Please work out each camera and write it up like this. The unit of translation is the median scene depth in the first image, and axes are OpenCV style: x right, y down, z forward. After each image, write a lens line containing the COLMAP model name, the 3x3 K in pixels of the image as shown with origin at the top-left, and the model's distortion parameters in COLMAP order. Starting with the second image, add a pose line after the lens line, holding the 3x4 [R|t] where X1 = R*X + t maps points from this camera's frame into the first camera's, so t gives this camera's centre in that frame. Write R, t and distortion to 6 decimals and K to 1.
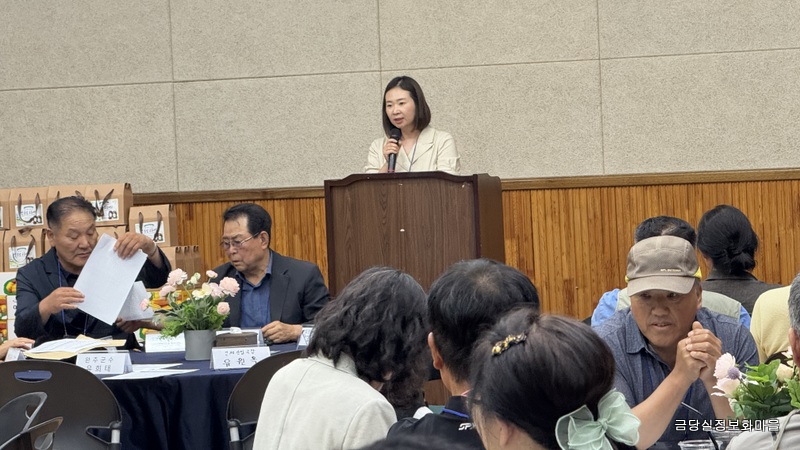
lens RADIAL K [[2849.6, 0, 405.5], [0, 2849.6, 226.4], [0, 0, 1]] dist [0.330989, 0.000000]
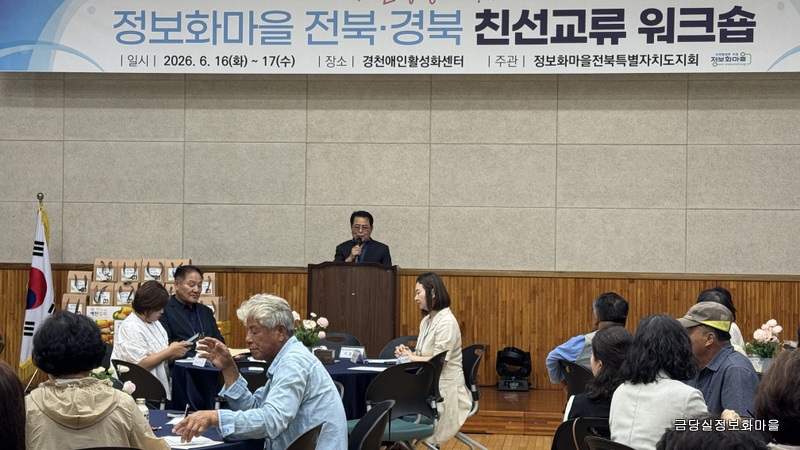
lens RADIAL K [[1472.3, 0, 402.8], [0, 1472.3, 225.3], [0, 0, 1]] dist [0.153698, 0.000000]
pose [[0.973179, 0.061056, 0.221798, -0.170737], [-0.050314, 0.997285, -0.053766, 0.006202], [-0.224479, 0.041164, 0.973609, 0.084199]]
